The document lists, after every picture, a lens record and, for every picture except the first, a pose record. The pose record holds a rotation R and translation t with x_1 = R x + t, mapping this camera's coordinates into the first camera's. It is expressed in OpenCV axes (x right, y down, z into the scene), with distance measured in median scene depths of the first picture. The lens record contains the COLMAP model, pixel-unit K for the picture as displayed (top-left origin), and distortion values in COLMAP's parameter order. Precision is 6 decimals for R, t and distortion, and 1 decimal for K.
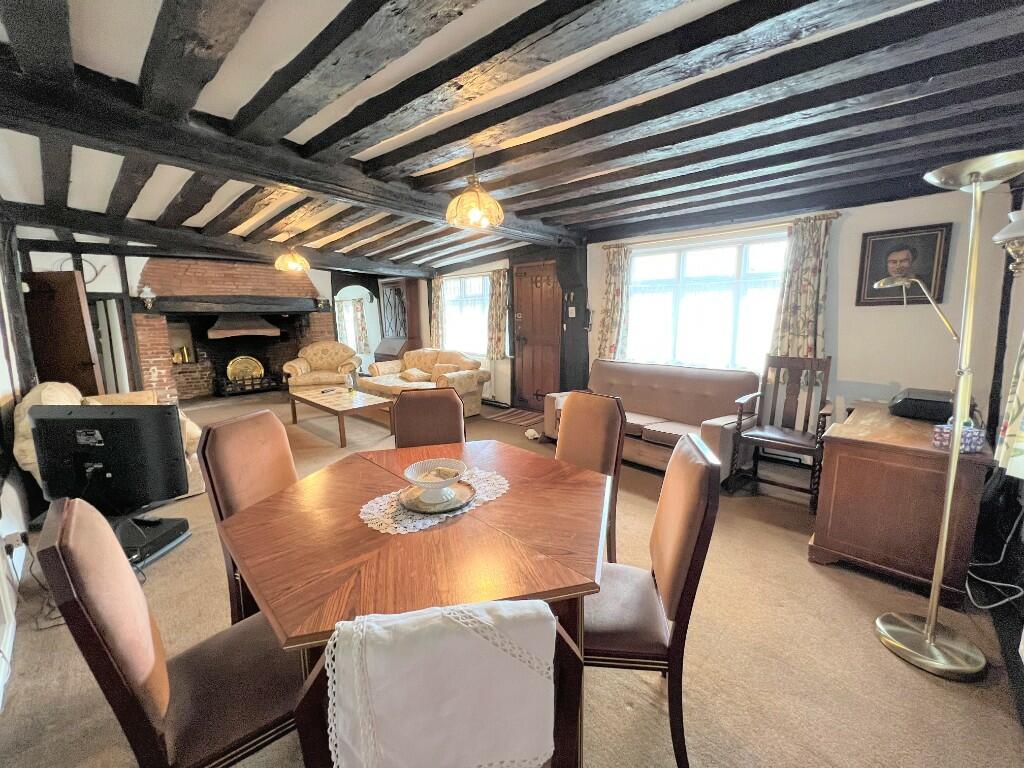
lens RADIAL K [[407.1, 0, 512.0], [0, 407.1, 384.0], [0, 0, 1]] dist [0.000194, 0.000031]
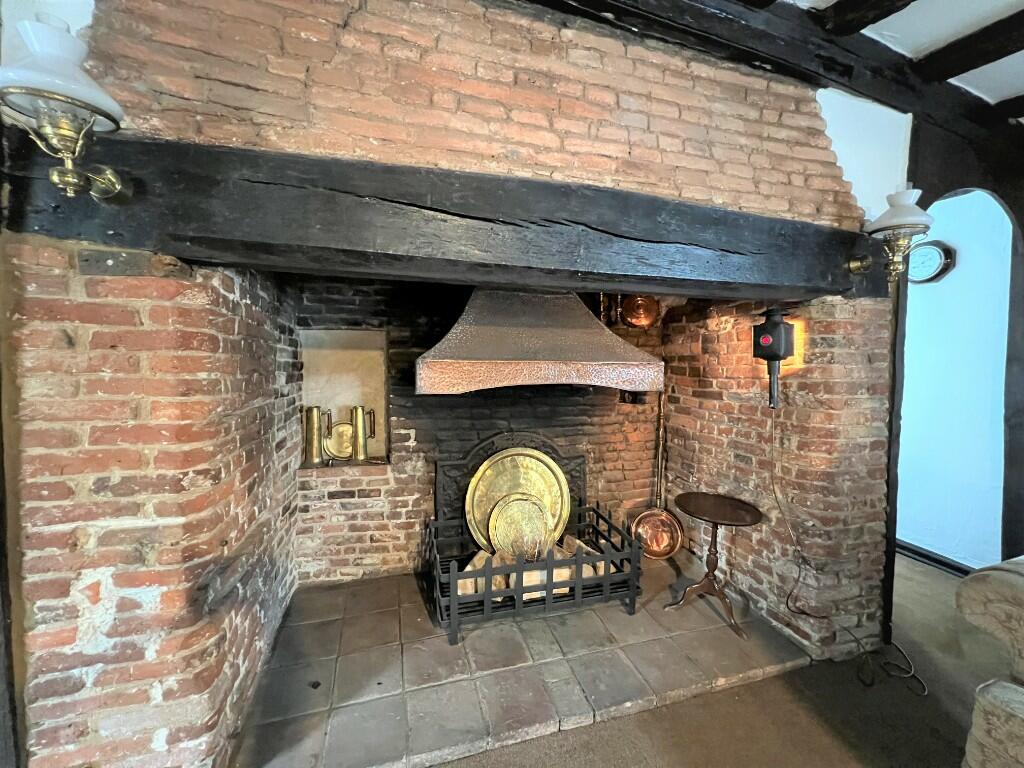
lens RADIAL K [[407.1, 0, 512.0], [0, 407.1, 384.0], [0, 0, 1]] dist [0.000194, 0.000031]
pose [[0.874724, 0.079117, -0.478119, -0.646171], [-0.113675, 0.992555, -0.043725, -0.123573], [0.471100, 0.092597, 0.877206, 0.903143]]
